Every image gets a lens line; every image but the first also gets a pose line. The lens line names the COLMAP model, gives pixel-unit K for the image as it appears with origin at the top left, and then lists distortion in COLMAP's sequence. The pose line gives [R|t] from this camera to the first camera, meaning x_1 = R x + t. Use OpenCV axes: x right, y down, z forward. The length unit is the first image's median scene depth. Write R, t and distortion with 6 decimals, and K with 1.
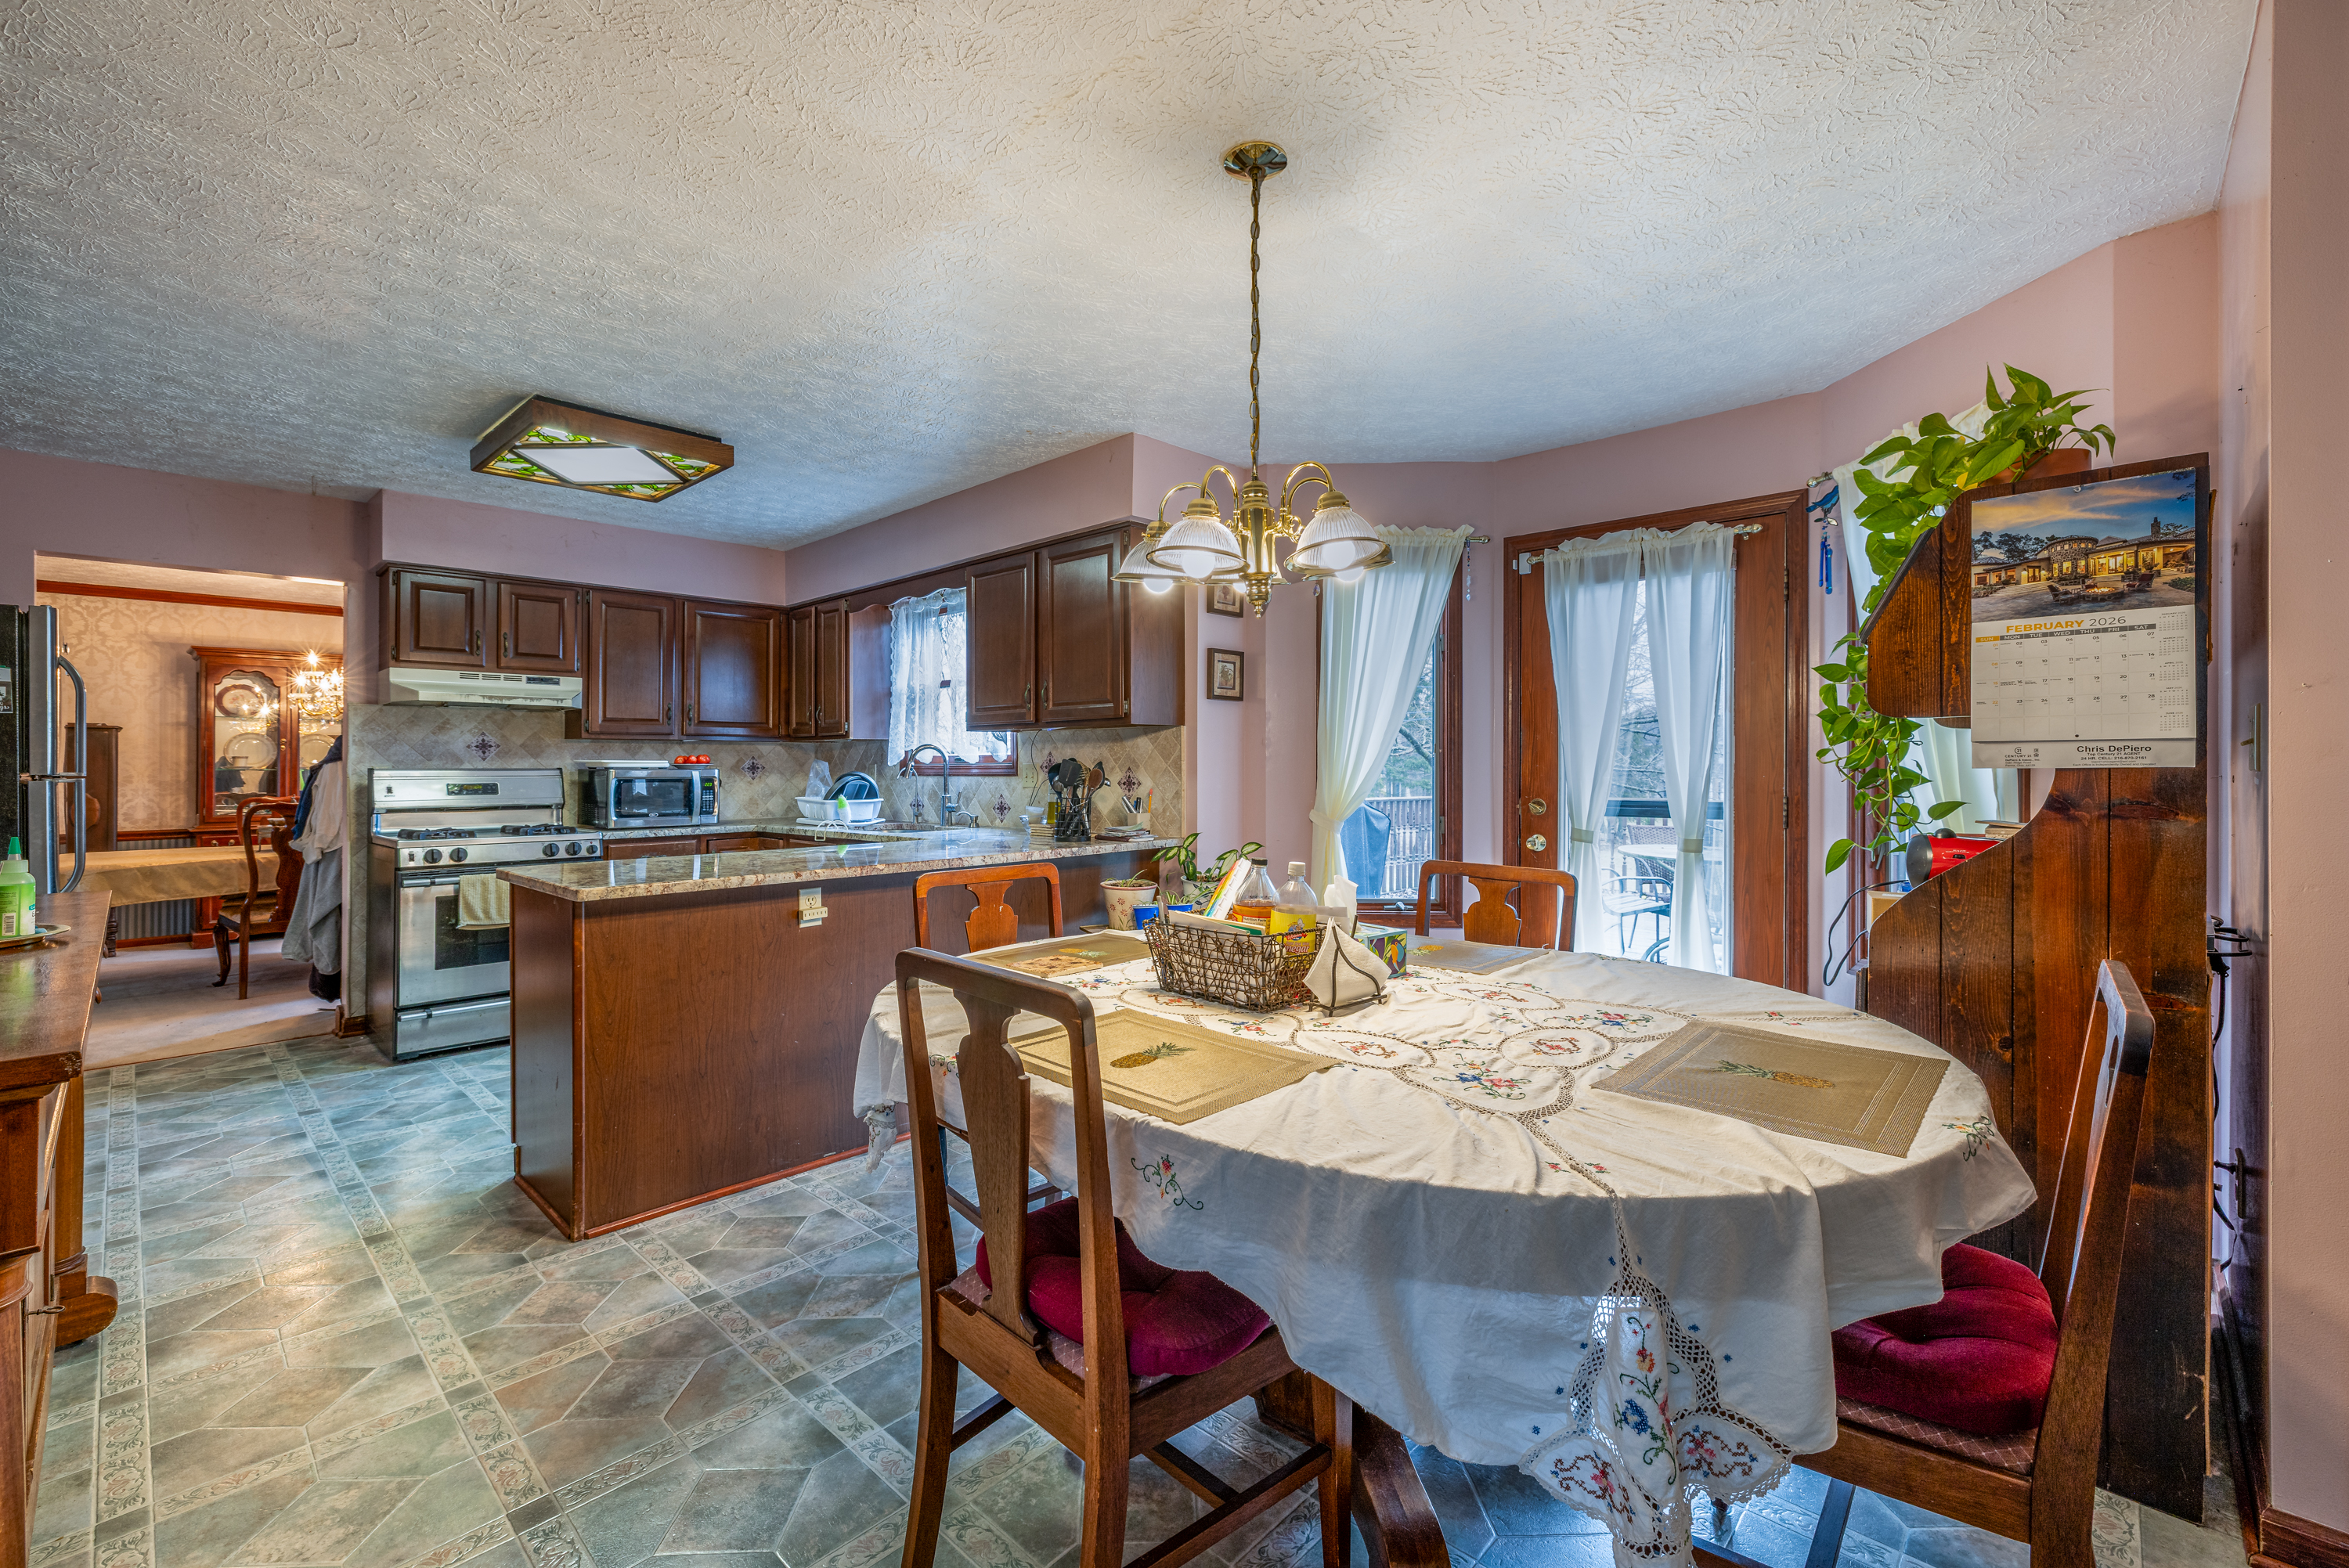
lens RADIAL K [[992.5, 0, 1166.1], [0, 992.5, 764.1], [0, 0, 1]] dist [0.000589, 0.000097]
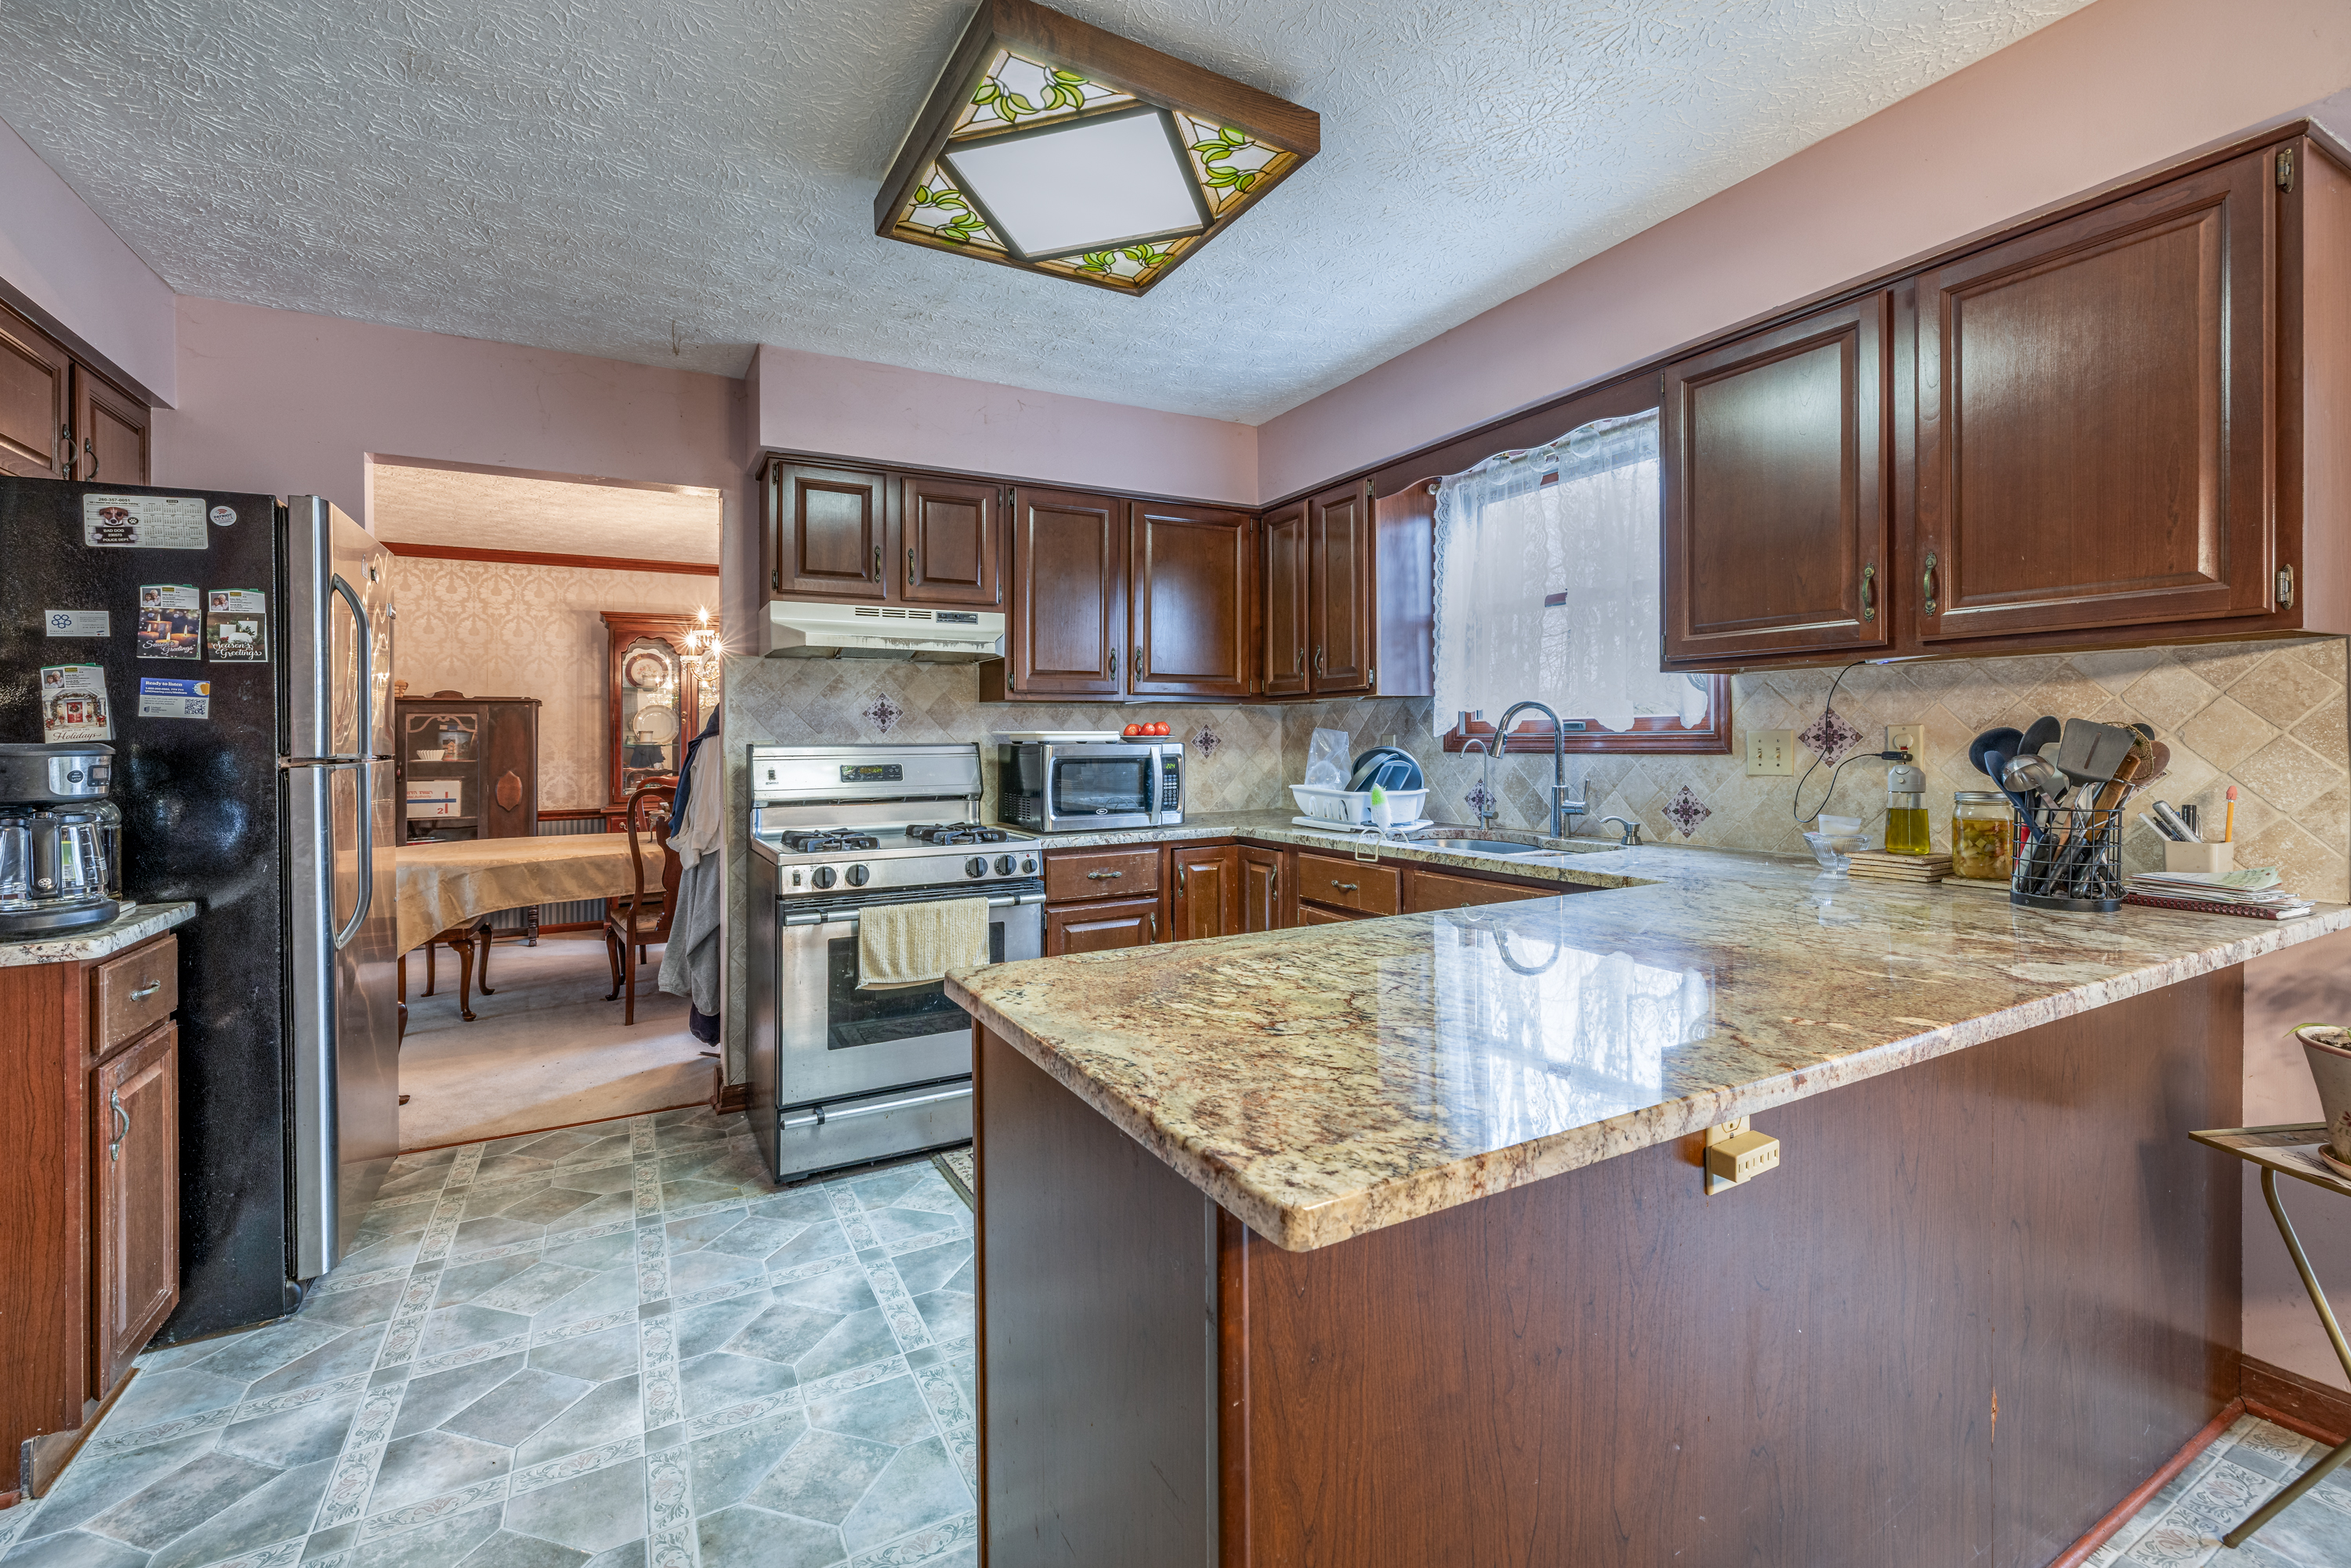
lens RADIAL K [[996.7, 0, 1173.2], [0, 996.7, 735.3], [0, 0, 1]] dist [-0.000655, -0.000036]
pose [[0.955567, -0.006040, -0.294712, -0.277276], [0.006038, 0.999981, -0.000917, 0.000136], [0.294712, -0.000903, 0.955586, 0.376199]]
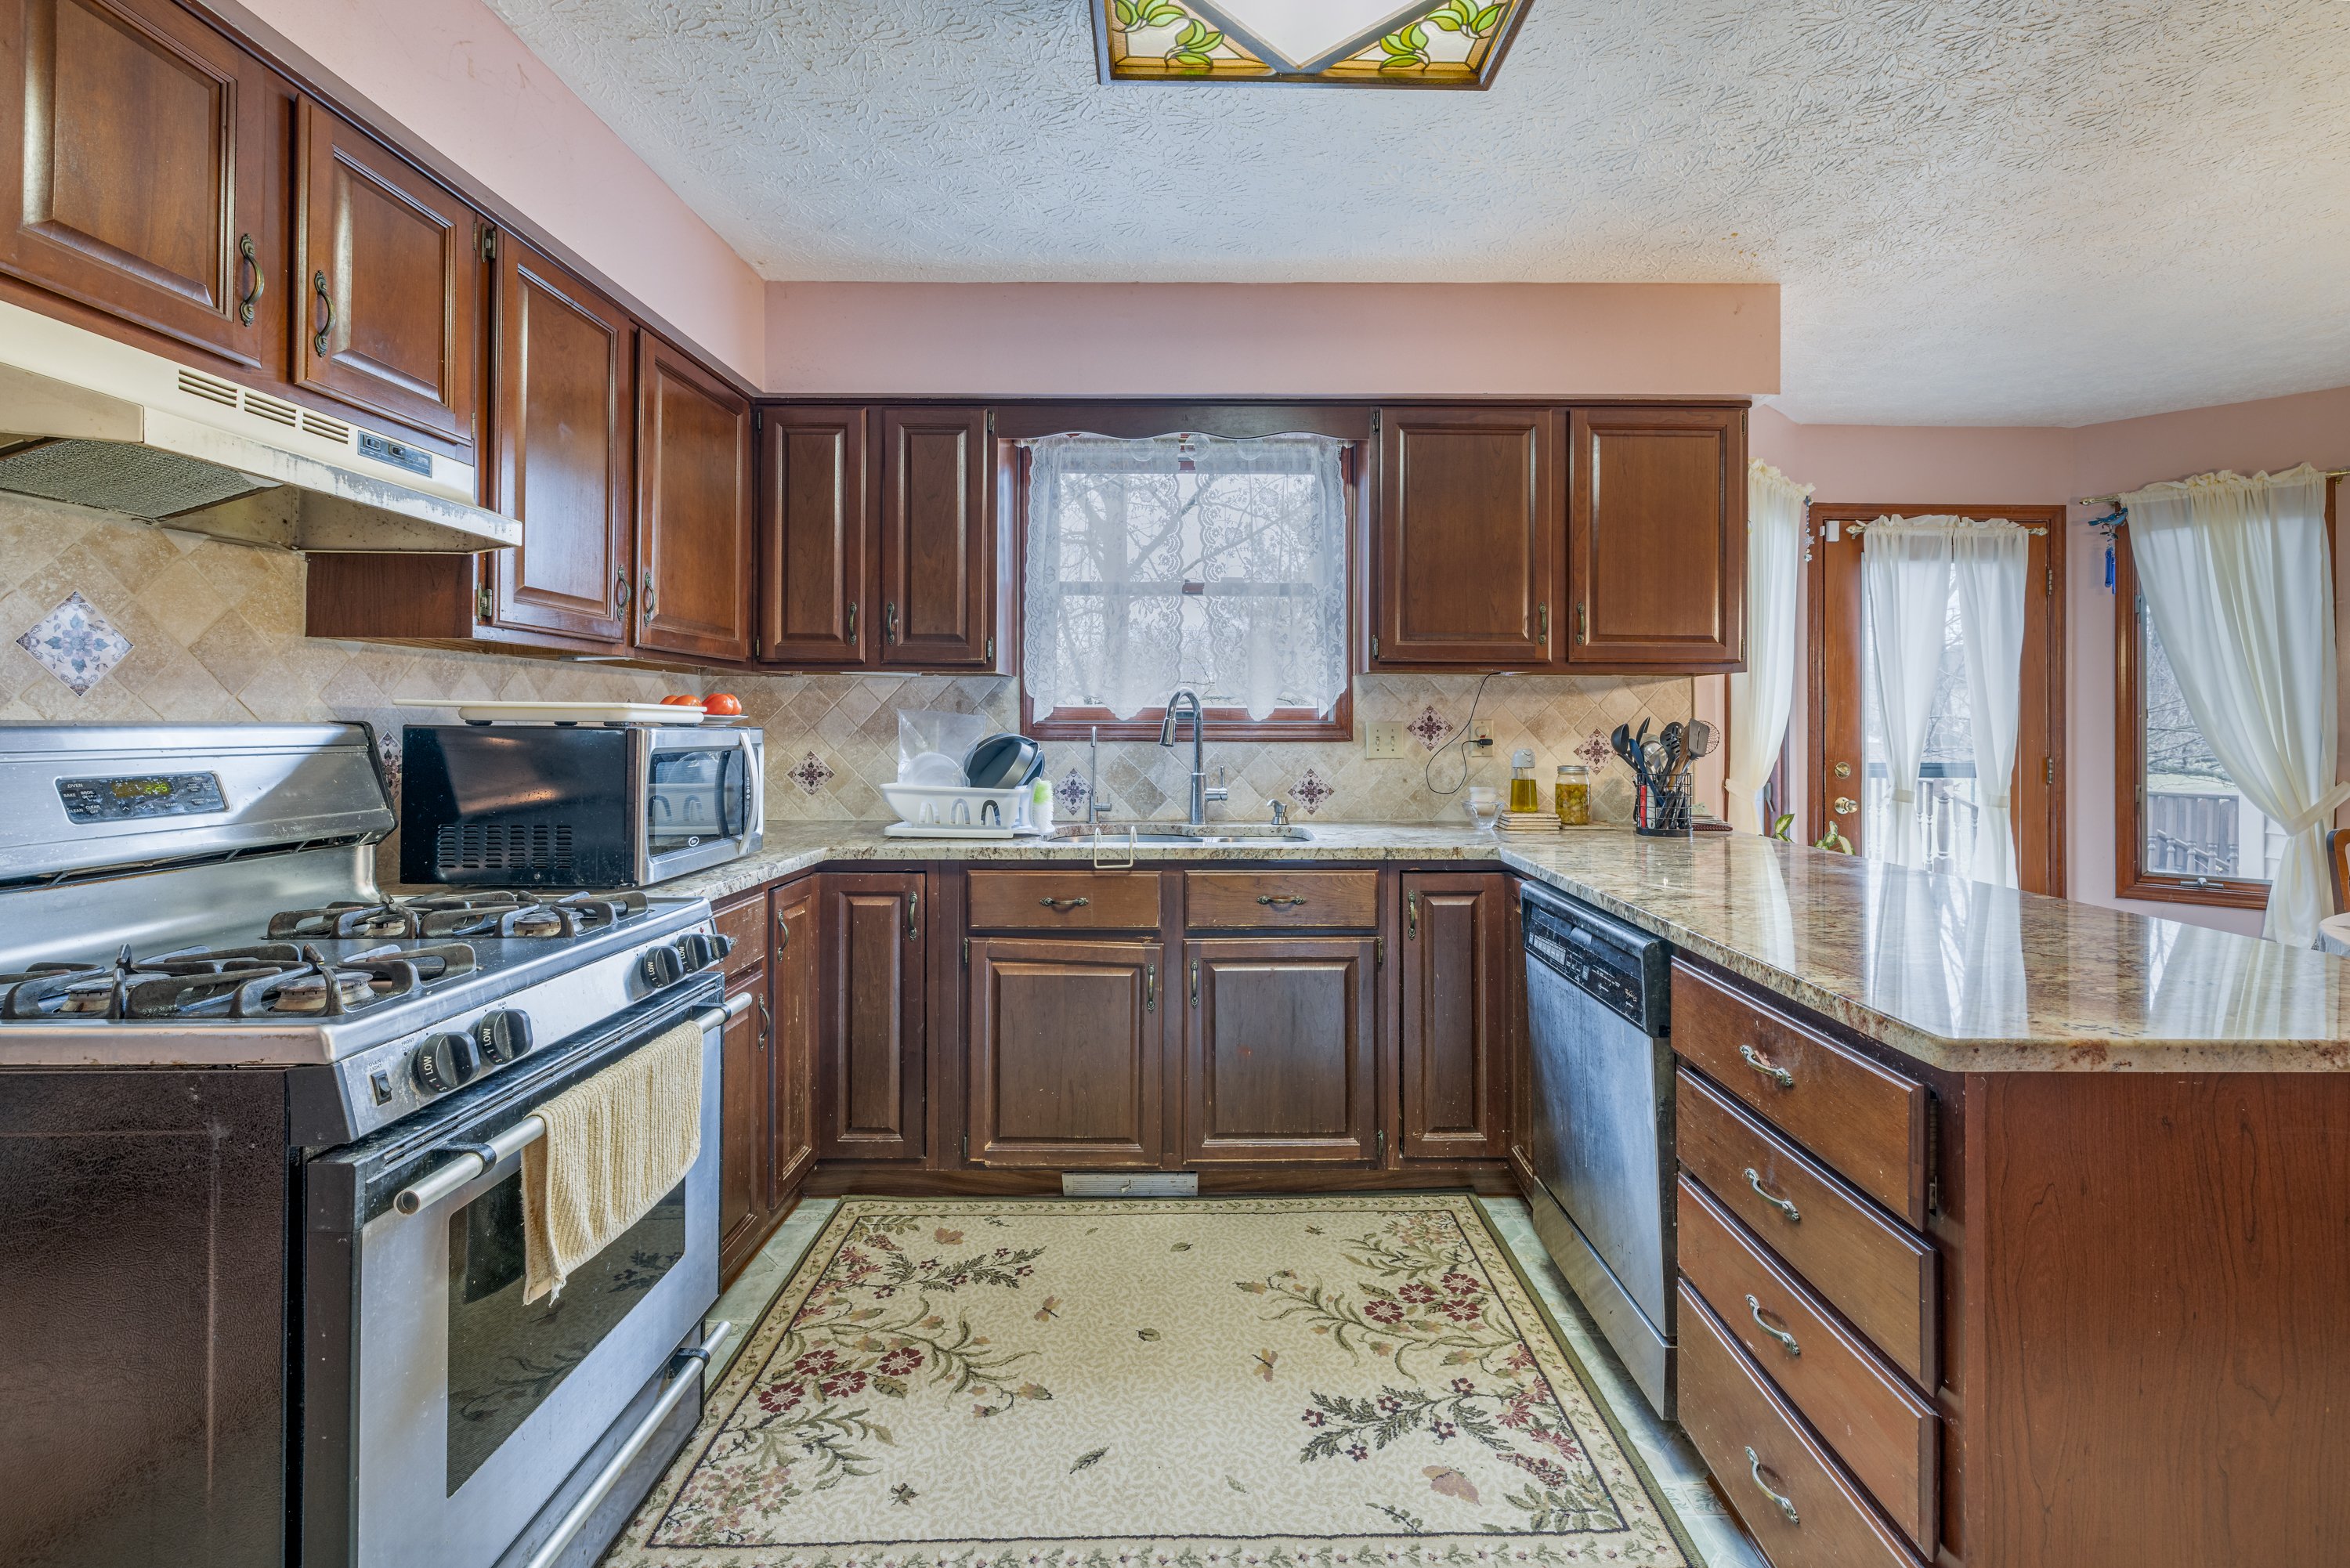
lens RADIAL K [[1006.4, 0, 1211.0], [0, 1006.4, 719.0], [0, 0, 1]] dist [0.000041, -0.000034]
pose [[0.717503, 0.011701, 0.696457, -0.667996], [-0.009240, 0.999931, -0.007280, 0.002853], [-0.696494, -0.001212, 0.717562, 0.578602]]
